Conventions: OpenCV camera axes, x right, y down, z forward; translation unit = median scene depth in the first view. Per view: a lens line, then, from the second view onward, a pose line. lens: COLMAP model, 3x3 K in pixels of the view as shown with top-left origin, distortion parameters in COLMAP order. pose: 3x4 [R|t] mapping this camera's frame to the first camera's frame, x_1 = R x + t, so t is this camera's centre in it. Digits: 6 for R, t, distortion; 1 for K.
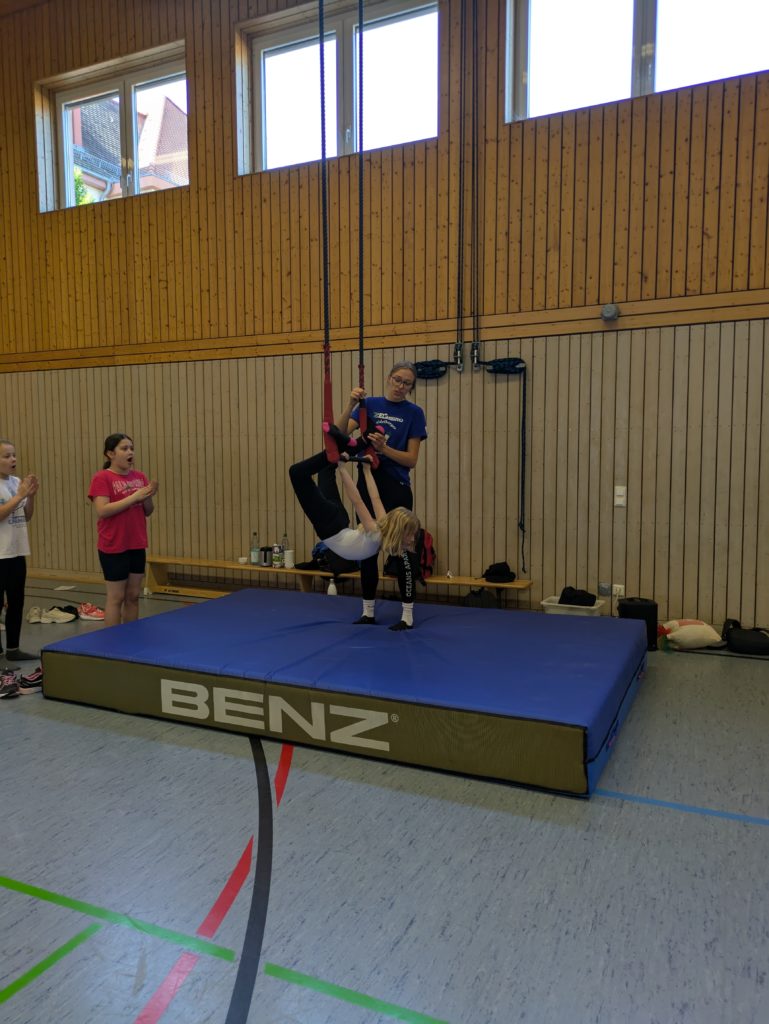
lens RADIAL K [[775.9, 0, 379.4], [0, 775.9, 516.1], [0, 0, 1]] dist [0.045329, -0.033870]
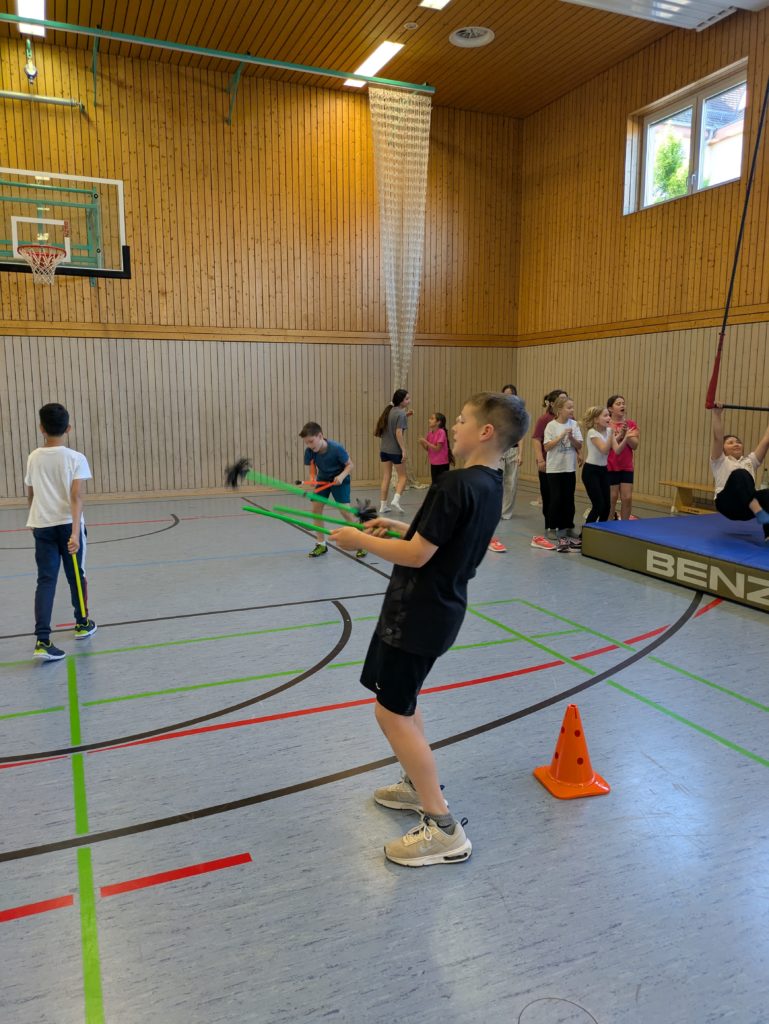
lens RADIAL K [[775.9, 0, 382.7], [0, 775.9, 508.4], [0, 0, 1]] dist [0.045329, -0.033870]
pose [[0.753735, 0.099936, -0.649535, 0.205840], [-0.055528, 0.994520, 0.088579, 0.008655], [0.654828, -0.030698, 0.755154, -0.337400]]
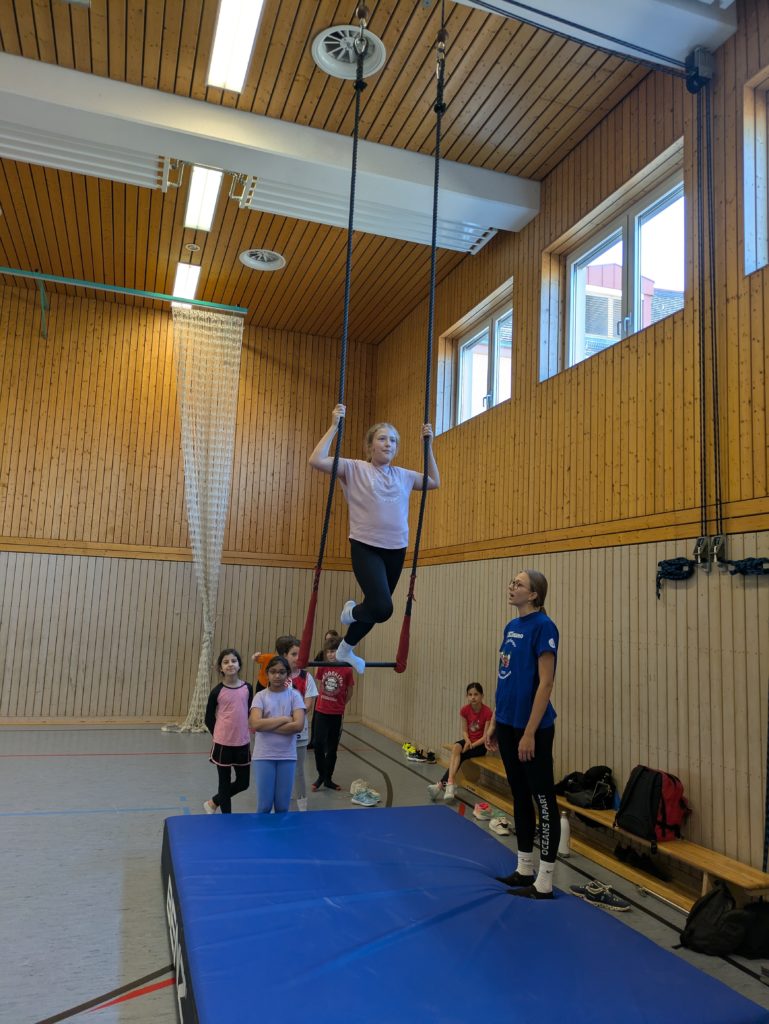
lens RADIAL K [[775.9, 0, 373.6], [0, 775.9, 512.1], [0, 0, 1]] dist [0.045329, -0.033870]
pose [[0.690310, -0.053562, -0.721528, 0.445205], [-0.110921, 0.977632, -0.178696, -0.064973], [0.714960, 0.203388, 0.668929, 0.208836]]
